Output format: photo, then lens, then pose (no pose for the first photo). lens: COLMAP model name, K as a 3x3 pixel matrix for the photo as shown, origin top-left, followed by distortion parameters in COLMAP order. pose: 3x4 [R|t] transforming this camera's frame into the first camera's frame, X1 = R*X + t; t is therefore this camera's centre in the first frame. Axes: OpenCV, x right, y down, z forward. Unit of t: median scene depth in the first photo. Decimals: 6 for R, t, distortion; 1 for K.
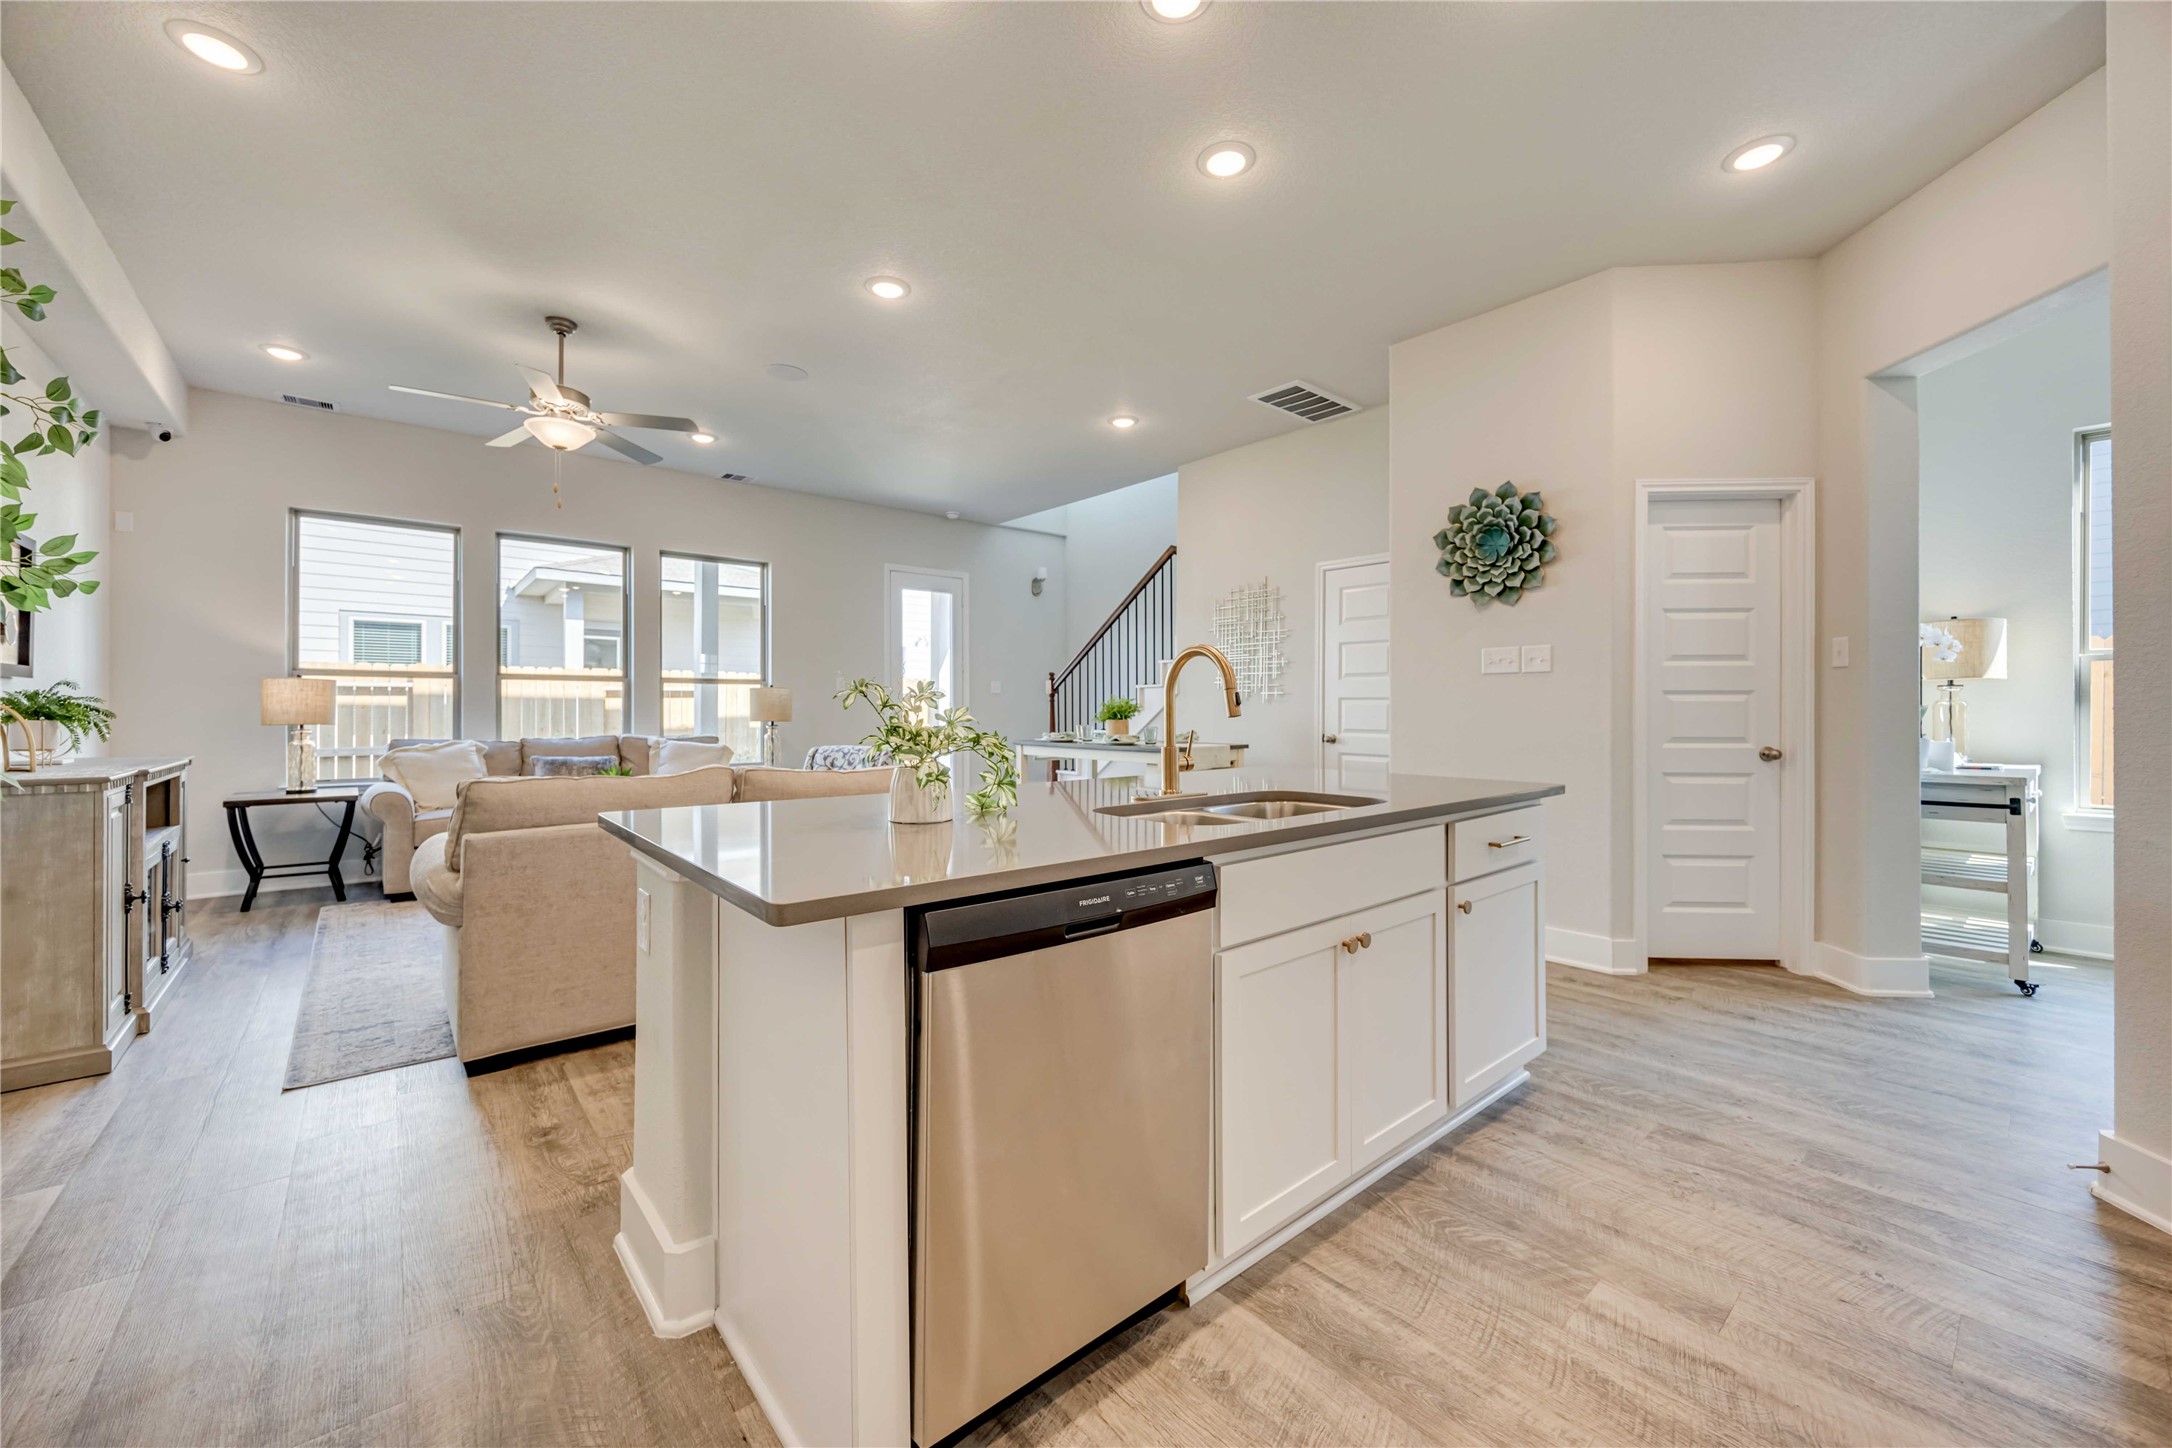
lens RADIAL K [[832.9, 0, 1089.6], [0, 832.9, 712.5], [0, 0, 1]] dist [0.002222, 0.000097]
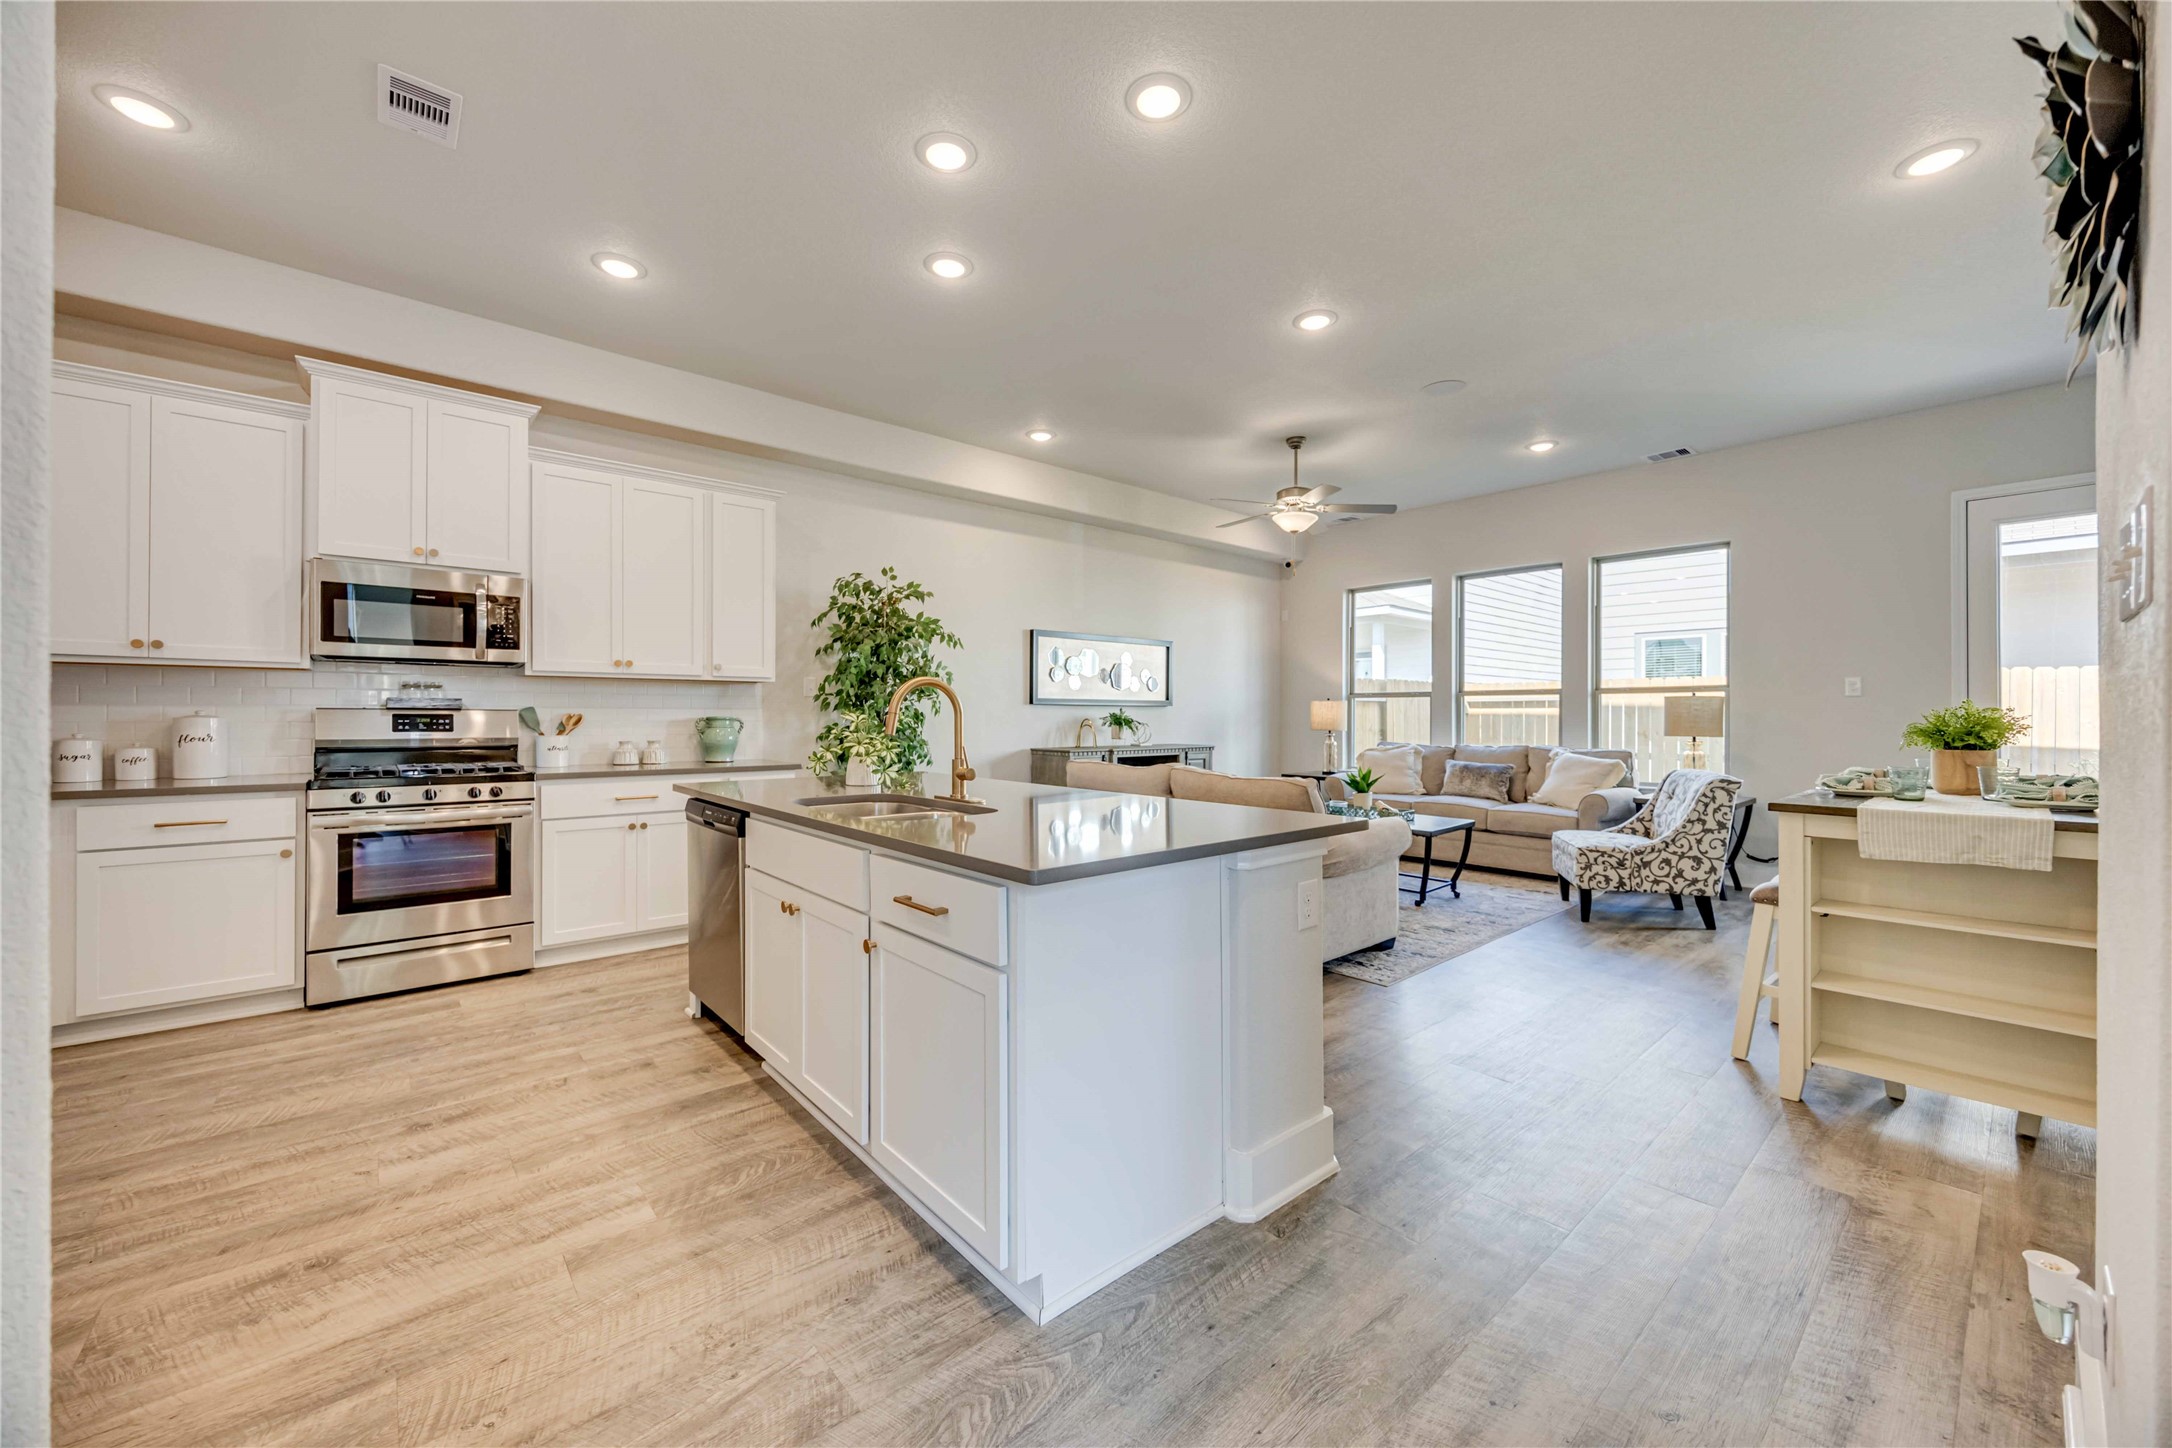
lens RADIAL K [[818.6, 0, 1081.5], [0, 818.6, 720.0], [0, 0, 1]] dist [-0.002900, -0.000180]
pose [[0.003803, 0.005319, -0.999979, 1.025988], [-0.004067, 0.999978, 0.005304, -0.018025], [0.999985, 0.004046, 0.003825, 0.926283]]
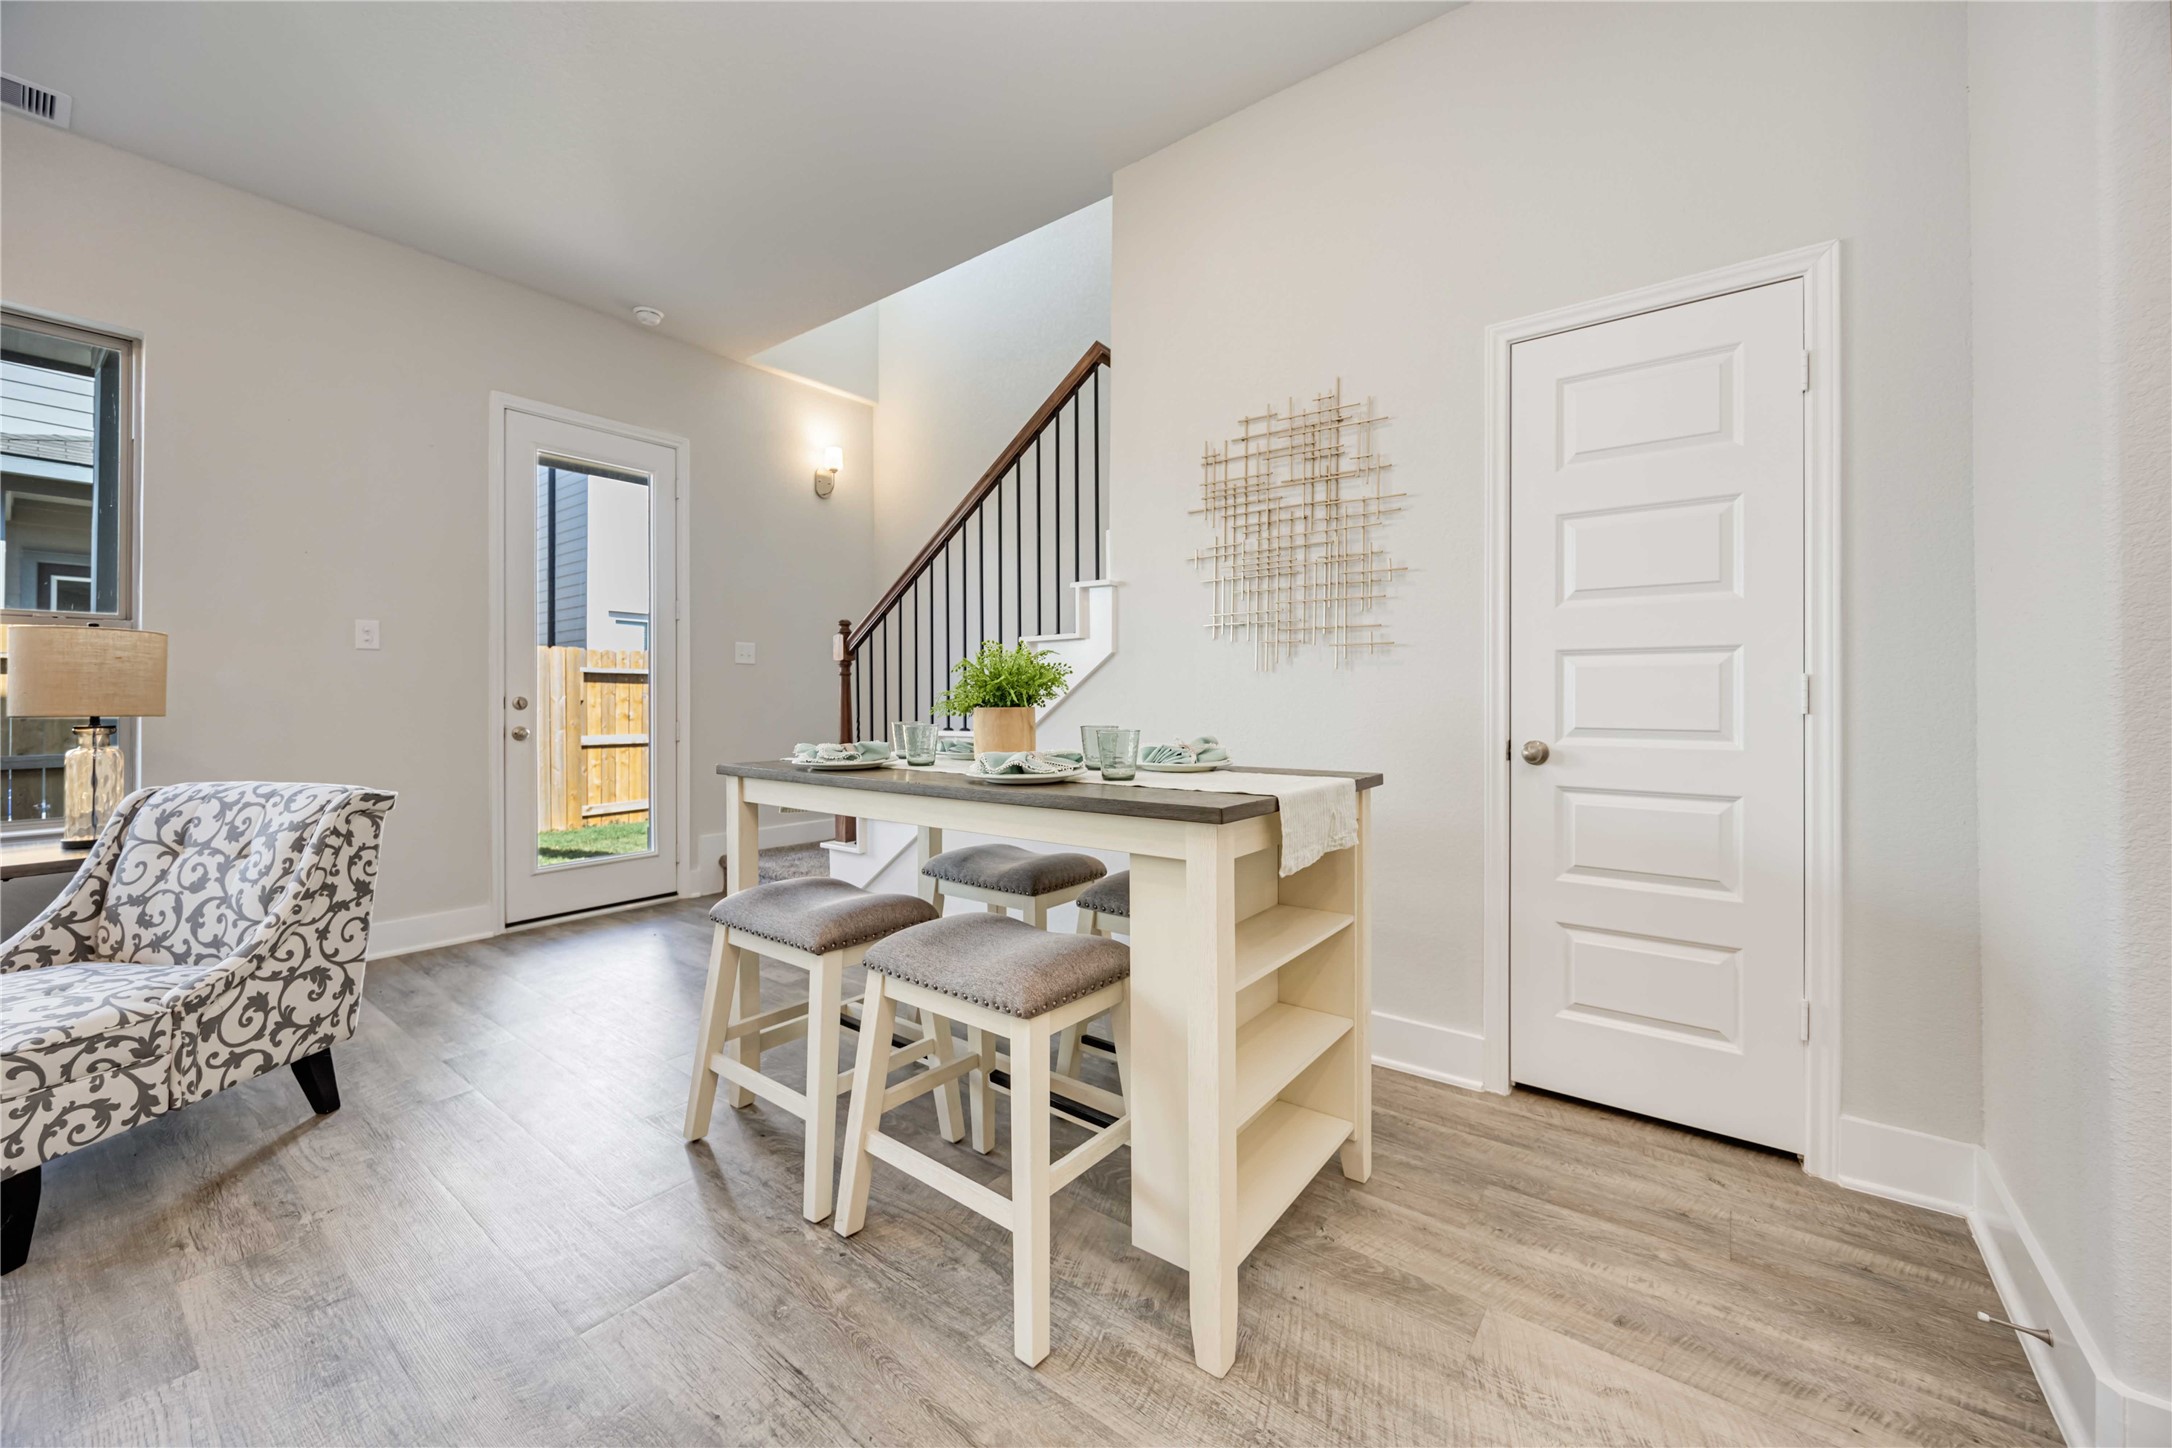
lens RADIAL K [[837.4, 0, 1083.4], [0, 837.4, 703.0], [0, 0, 1]] dist [-0.000792, -0.000185]
pose [[0.978017, -0.001801, 0.208516, -0.023002], [0.002718, 0.999988, -0.004109, 0.017246], [-0.208506, 0.004586, 0.978010, 1.245810]]
